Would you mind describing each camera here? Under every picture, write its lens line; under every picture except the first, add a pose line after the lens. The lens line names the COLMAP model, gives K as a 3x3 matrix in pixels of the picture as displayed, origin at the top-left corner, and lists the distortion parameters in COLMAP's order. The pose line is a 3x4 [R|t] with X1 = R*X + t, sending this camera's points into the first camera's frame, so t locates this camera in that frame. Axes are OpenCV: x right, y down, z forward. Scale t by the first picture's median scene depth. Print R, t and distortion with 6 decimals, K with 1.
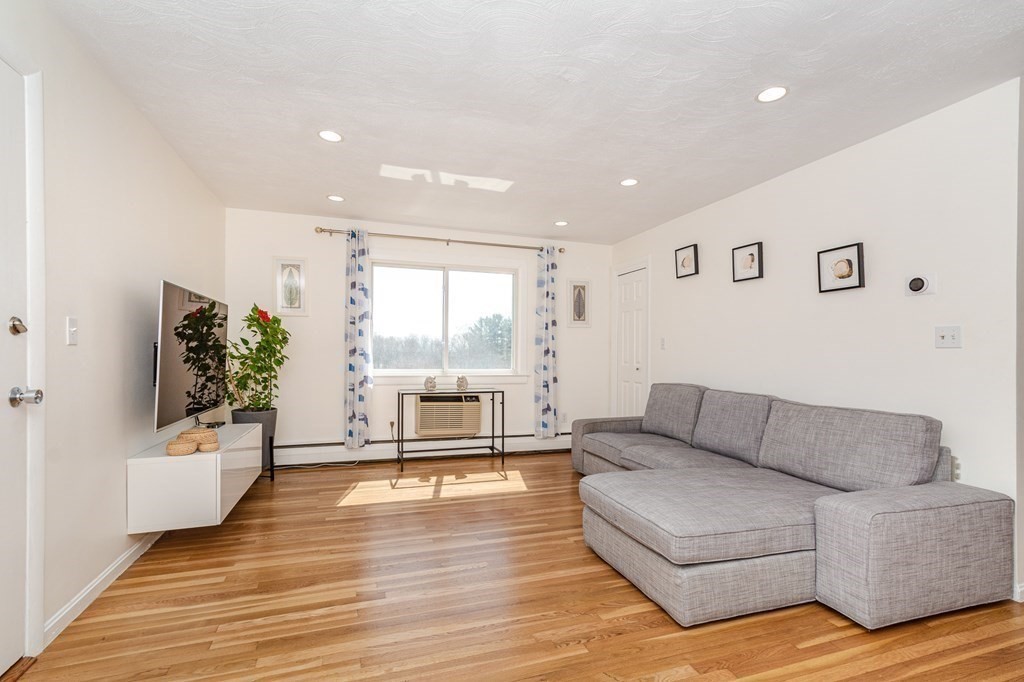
lens RADIAL K [[473.8, 0, 489.8], [0, 473.8, 353.9], [0, 0, 1]] dist [0.000073, 0.000189]
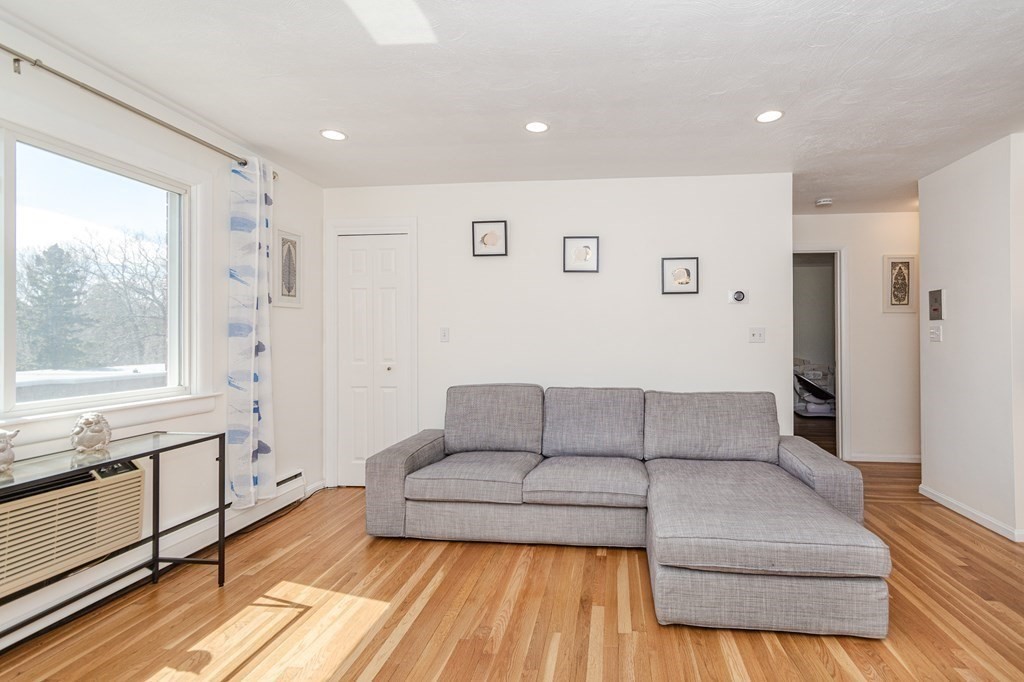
lens RADIAL K [[483.8, 0, 563.5], [0, 483.8, 338.7], [0, 0, 1]] dist [-0.000665, 0.001627]
pose [[0.375181, -0.009391, 0.926904, -0.346981], [0.006624, 0.999950, 0.007449, -0.022882], [-0.926928, 0.003345, 0.375224, 0.570333]]
